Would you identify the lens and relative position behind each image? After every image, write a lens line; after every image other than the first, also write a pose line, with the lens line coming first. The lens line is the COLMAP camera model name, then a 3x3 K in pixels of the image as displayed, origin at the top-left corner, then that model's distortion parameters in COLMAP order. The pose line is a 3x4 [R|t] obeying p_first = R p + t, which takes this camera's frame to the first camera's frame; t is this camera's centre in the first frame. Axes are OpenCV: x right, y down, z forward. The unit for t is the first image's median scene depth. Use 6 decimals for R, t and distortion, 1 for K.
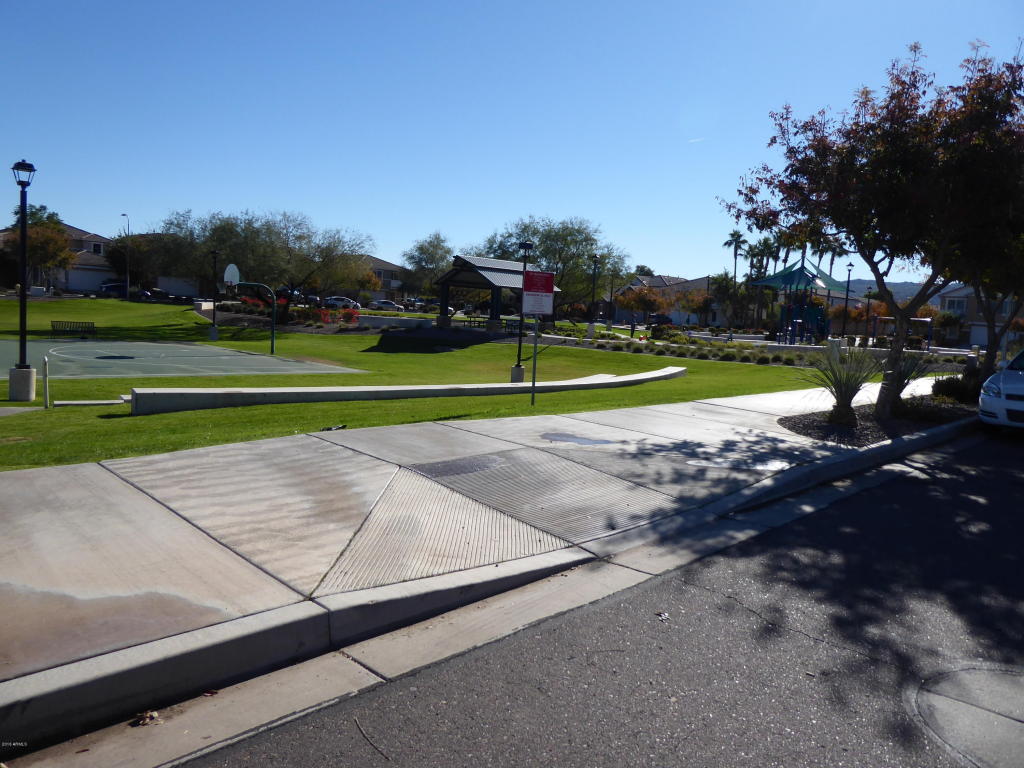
lens RADIAL K [[738.9, 0, 532.3], [0, 738.9, 375.7], [0, 0, 1]] dist [-0.031328, 0.015025]
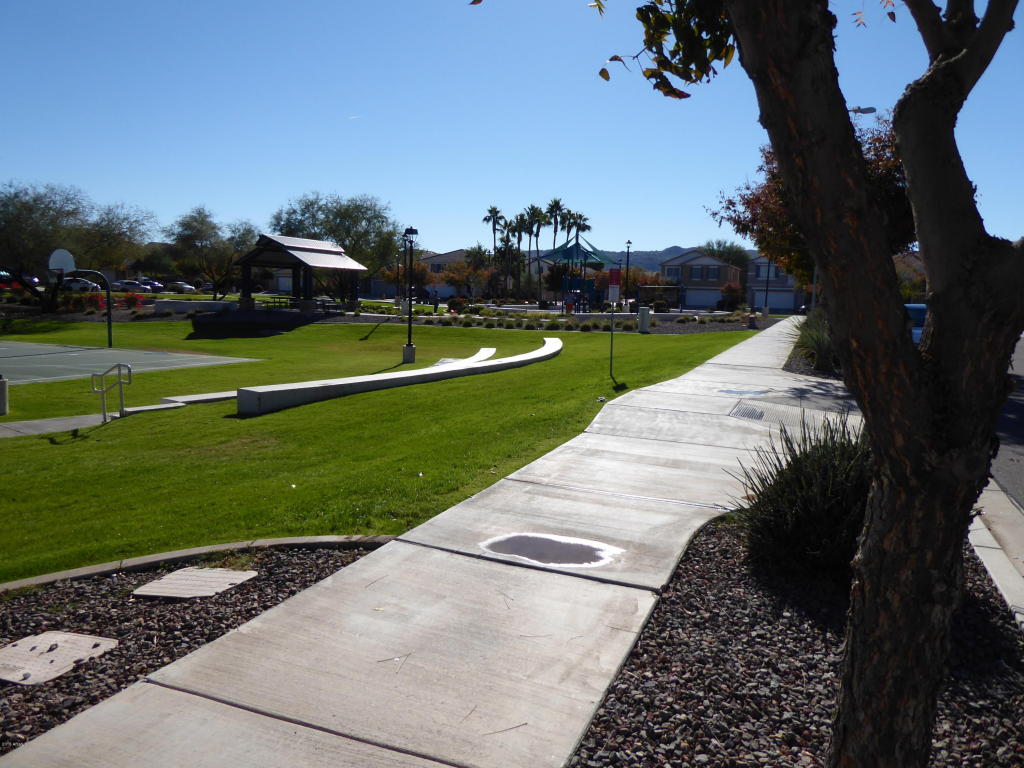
lens RADIAL K [[738.9, 0, 515.3], [0, 738.9, 386.4], [0, 0, 1]] dist [-0.031328, 0.015025]
pose [[0.927692, -0.076024, 0.365523, -0.135119], [0.055776, 0.996282, 0.065656, -0.007735], [-0.369156, -0.040521, 0.928484, -0.021470]]
